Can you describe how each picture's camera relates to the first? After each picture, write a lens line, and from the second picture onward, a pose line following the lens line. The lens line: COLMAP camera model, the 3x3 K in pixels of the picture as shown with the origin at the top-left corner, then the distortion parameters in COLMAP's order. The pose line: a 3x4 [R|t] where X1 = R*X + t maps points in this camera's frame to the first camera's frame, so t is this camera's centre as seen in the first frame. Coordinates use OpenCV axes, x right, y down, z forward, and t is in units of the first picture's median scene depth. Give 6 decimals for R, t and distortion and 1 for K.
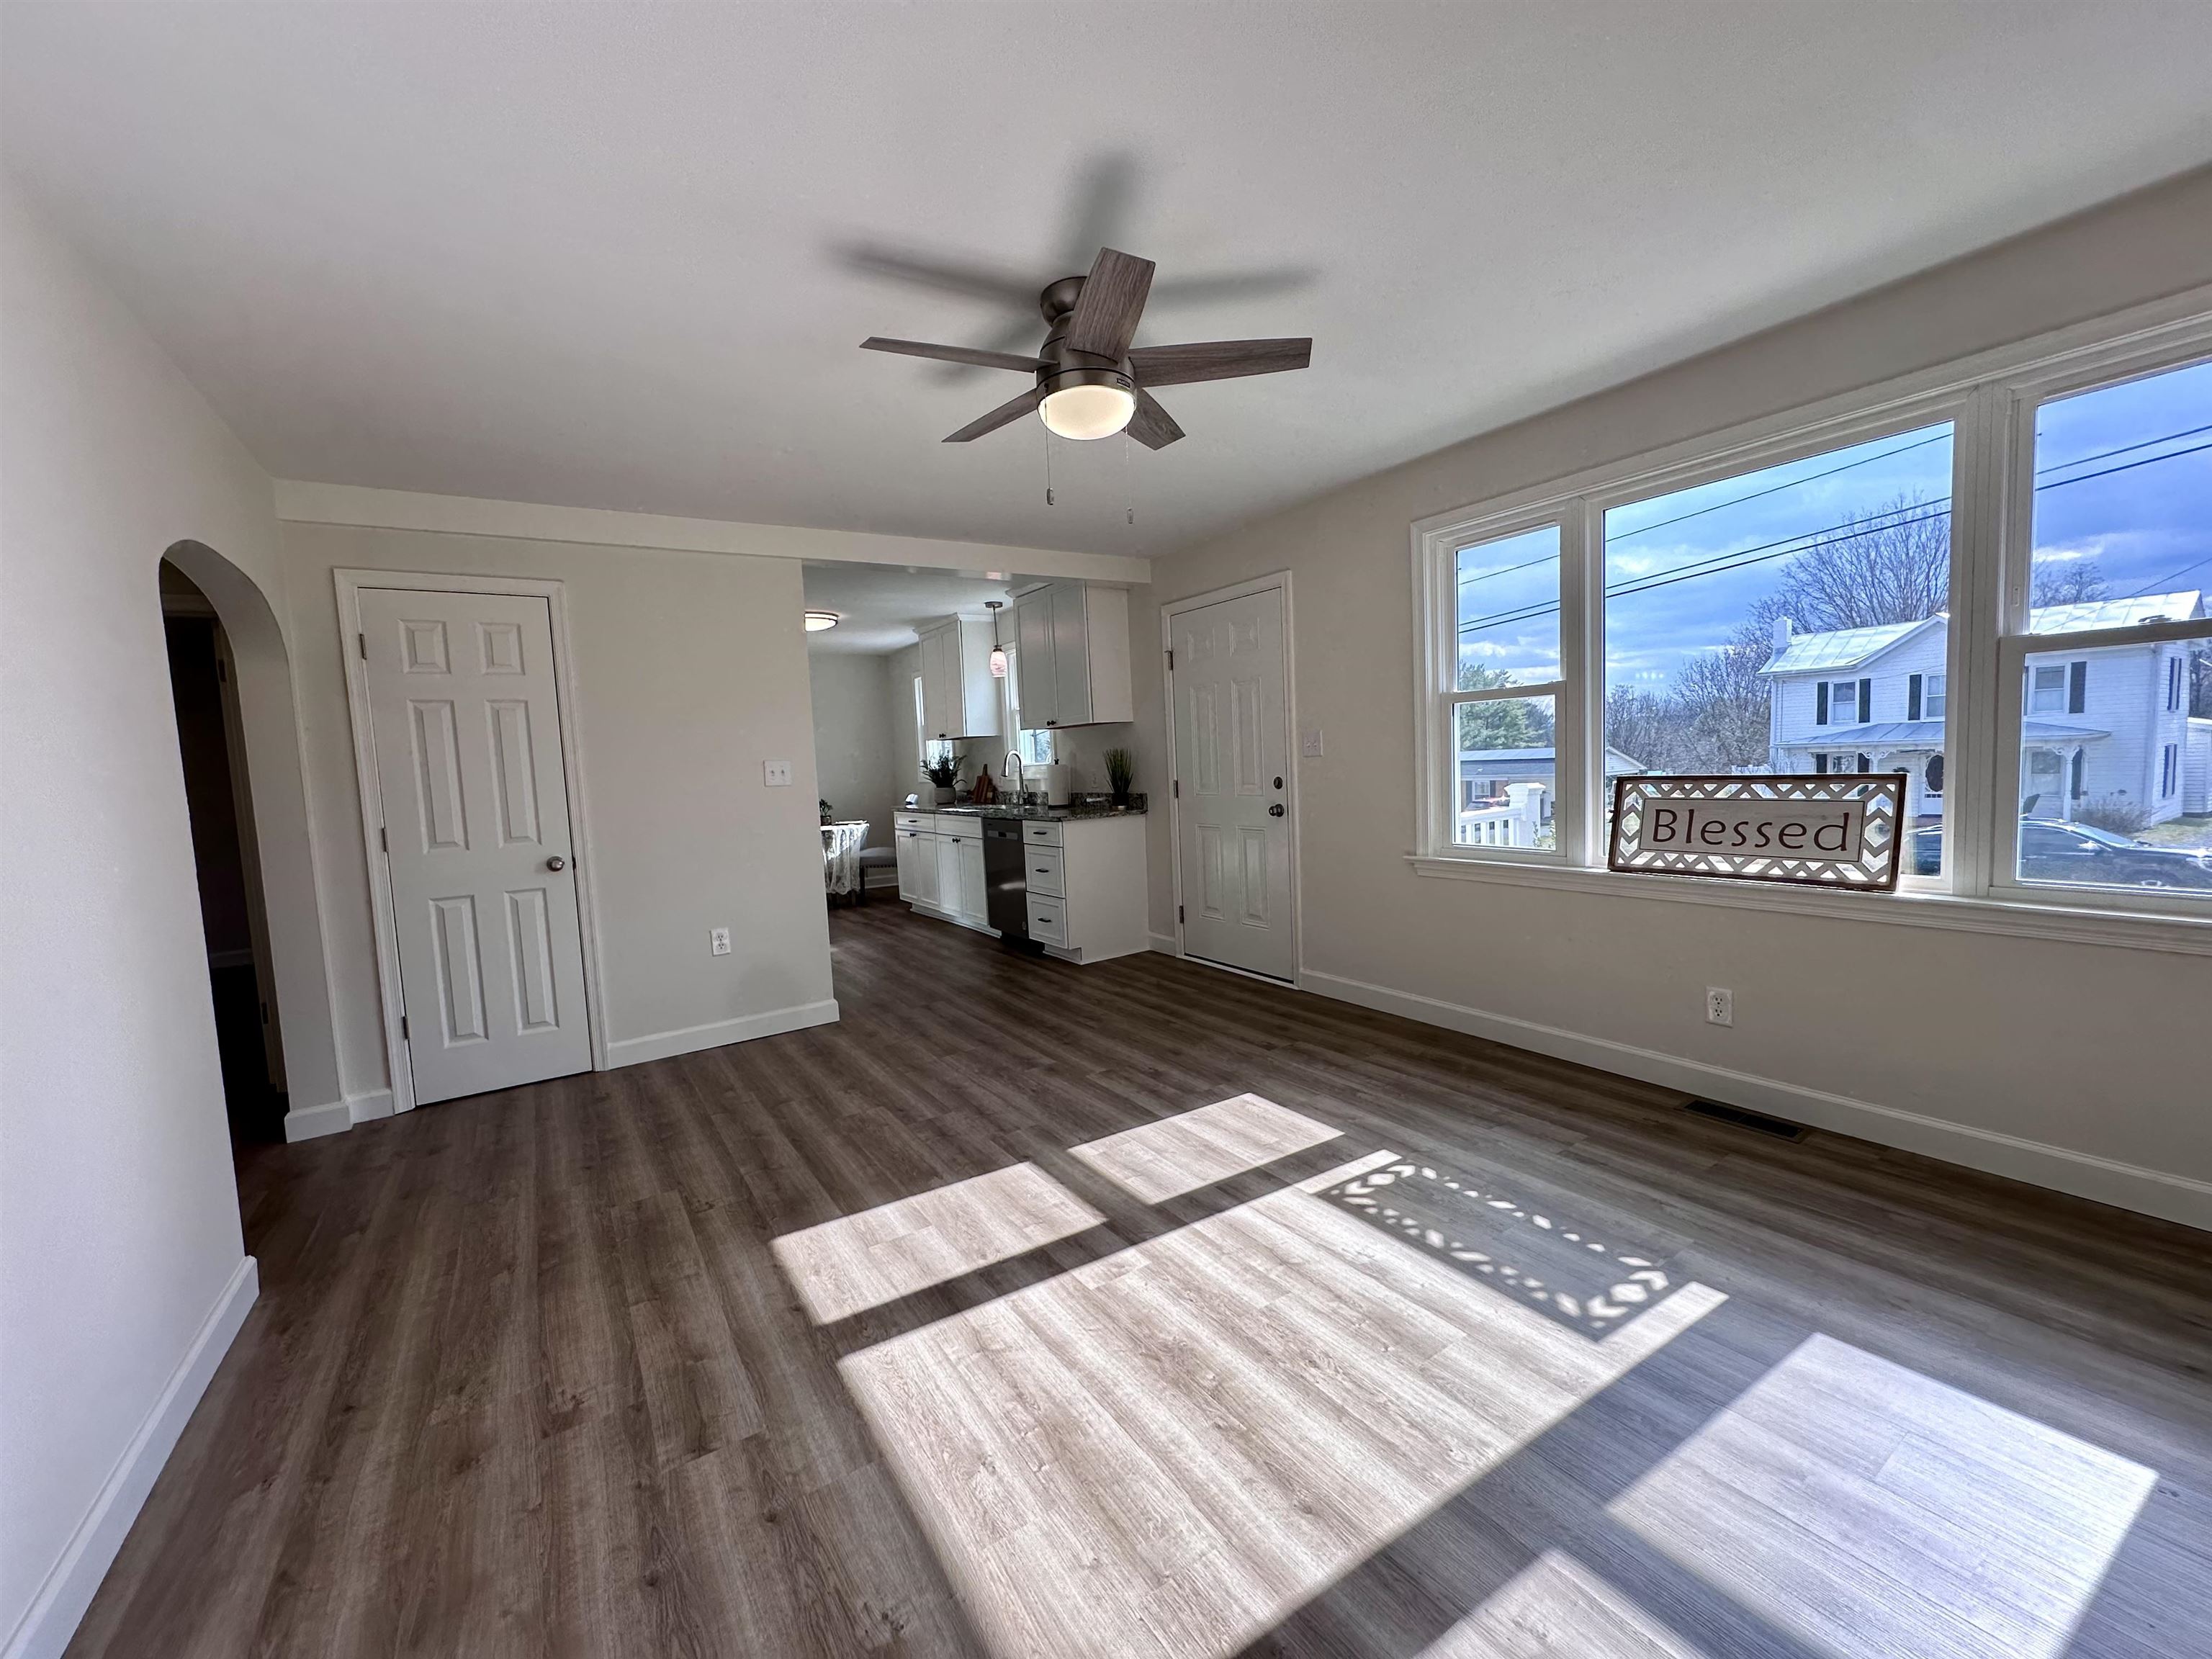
lens RADIAL K [[880.3, 0, 1106.0], [0, 880.3, 829.5], [0, 0, 1]] dist [-0.002767, 0.000706]
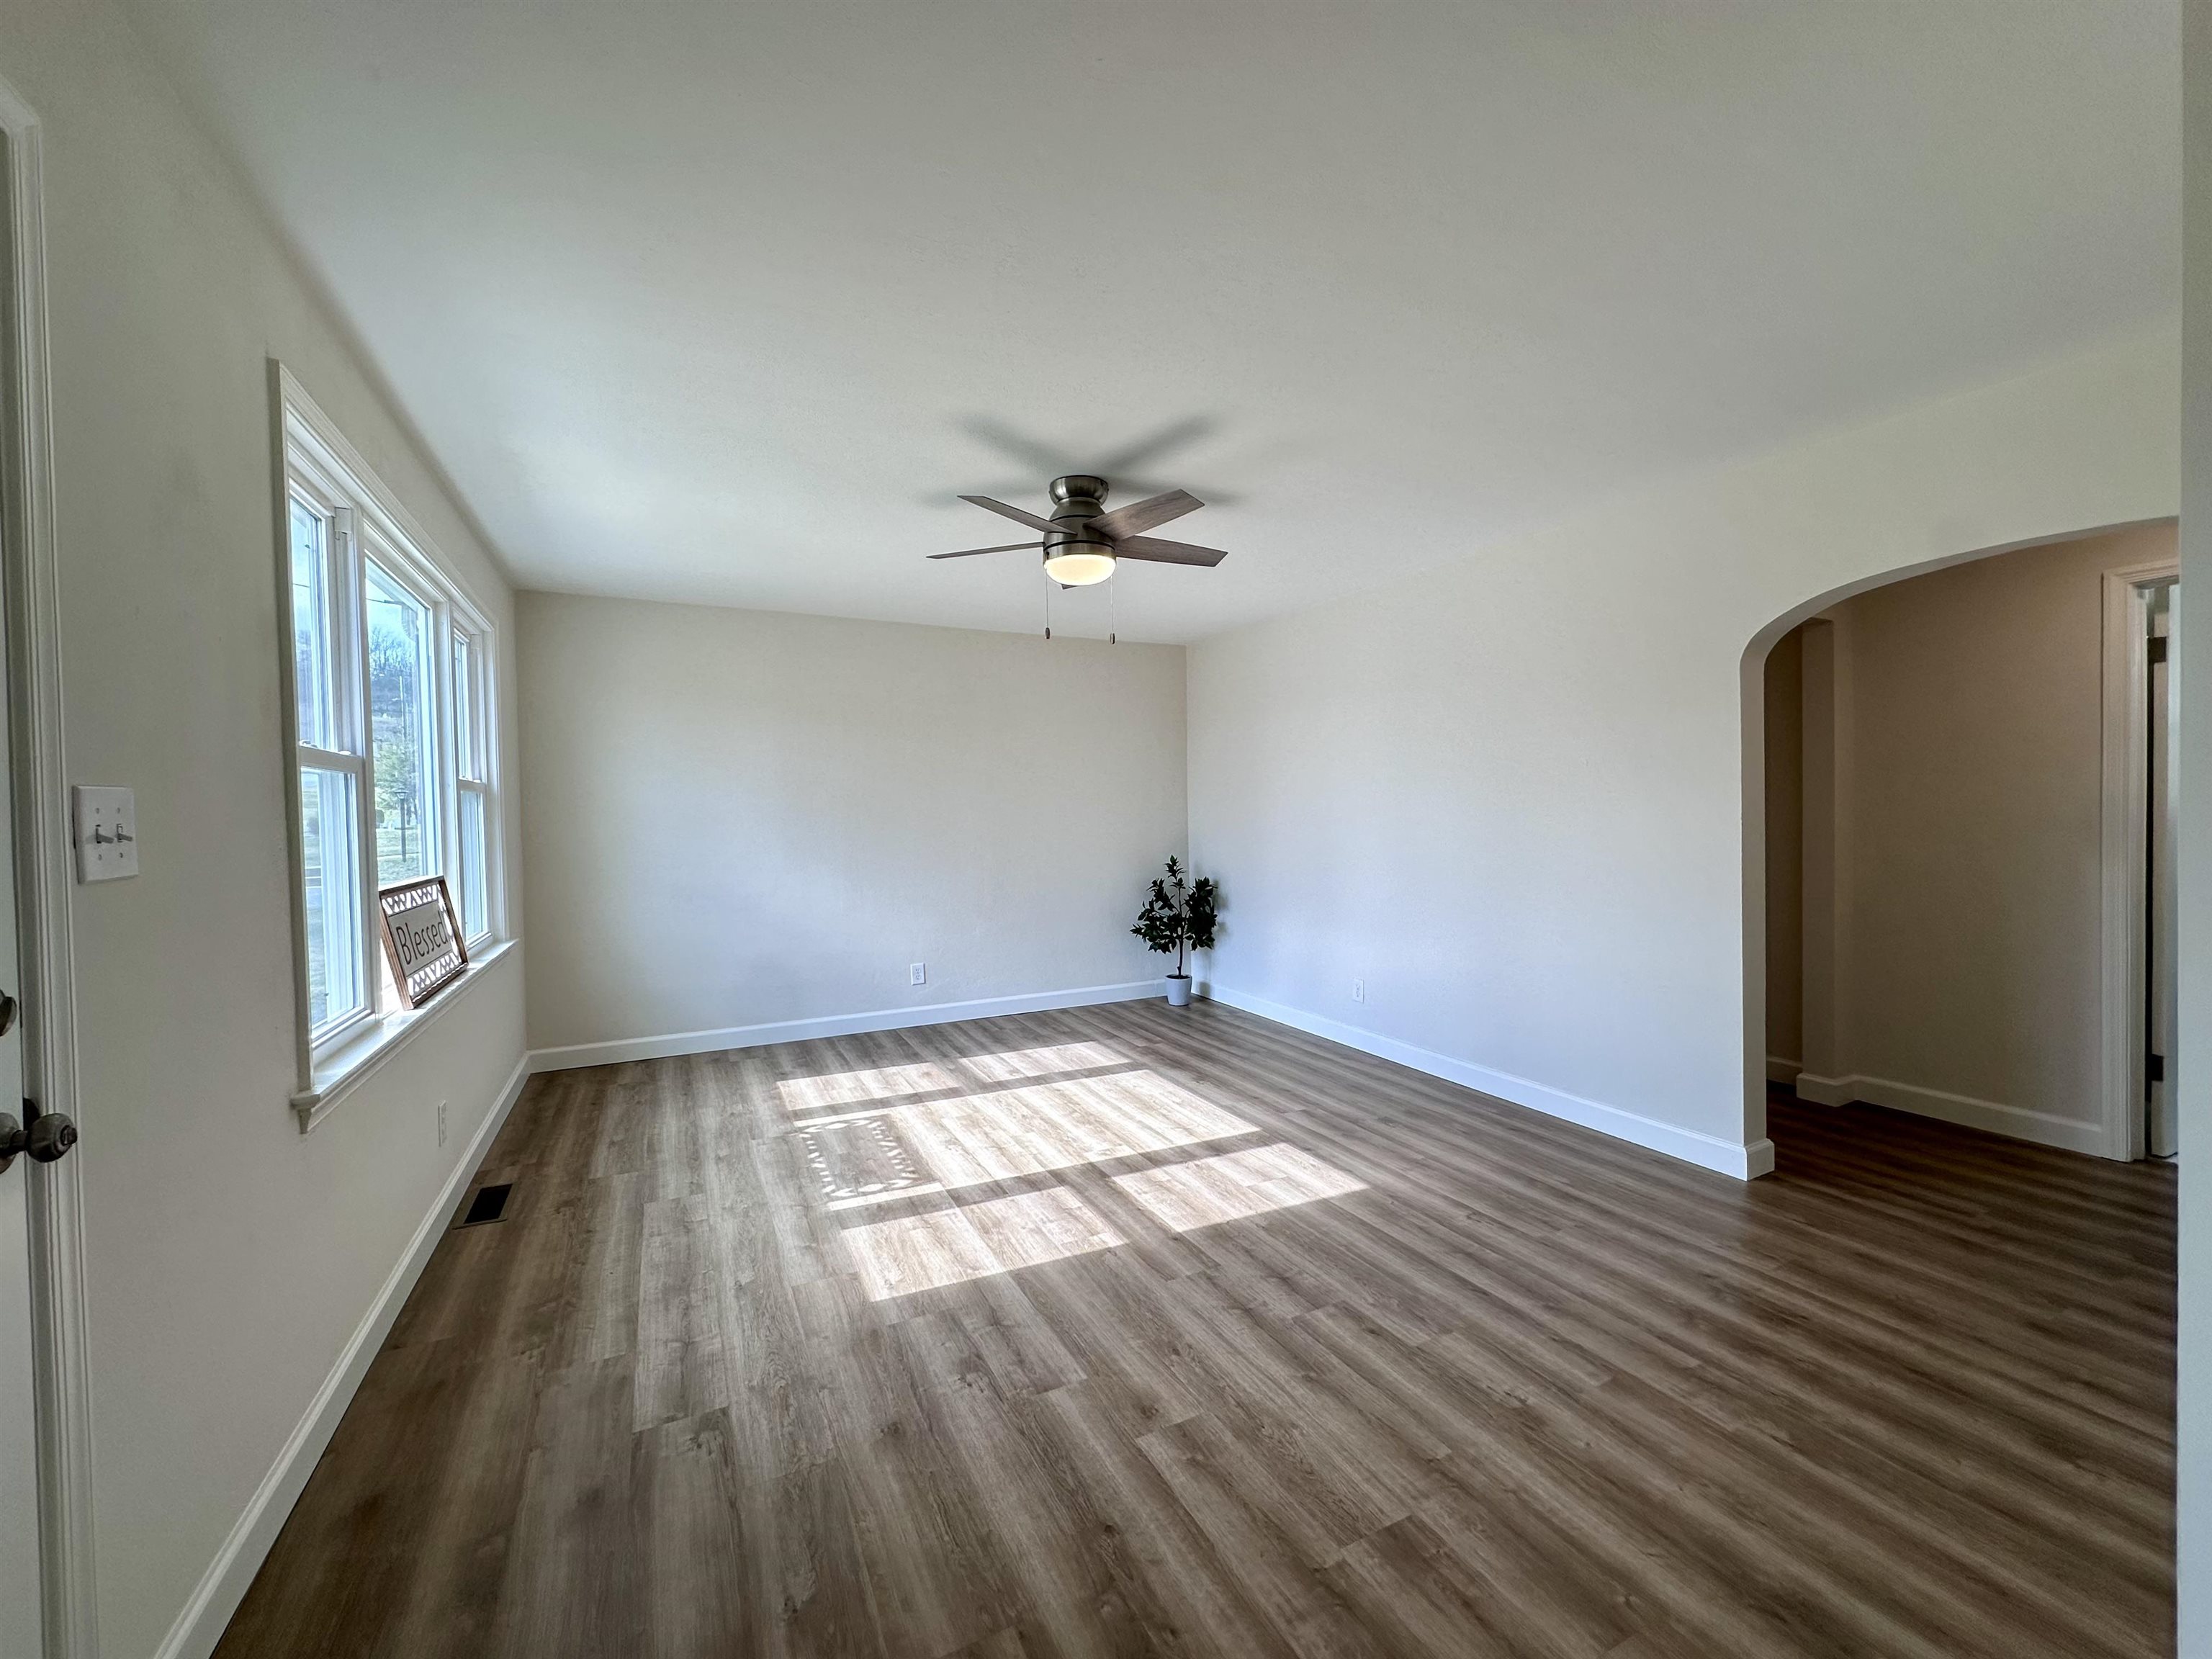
lens RADIAL K [[880.3, 0, 1106.0], [0, 880.3, 829.5], [0, 0, 1]] dist [-0.002767, 0.000706]
pose [[-0.991359, 0.062201, 0.115494, -0.180233], [0.073160, 0.992955, 0.093211, -0.184015], [-0.108883, 0.100855, -0.988925, 2.231743]]
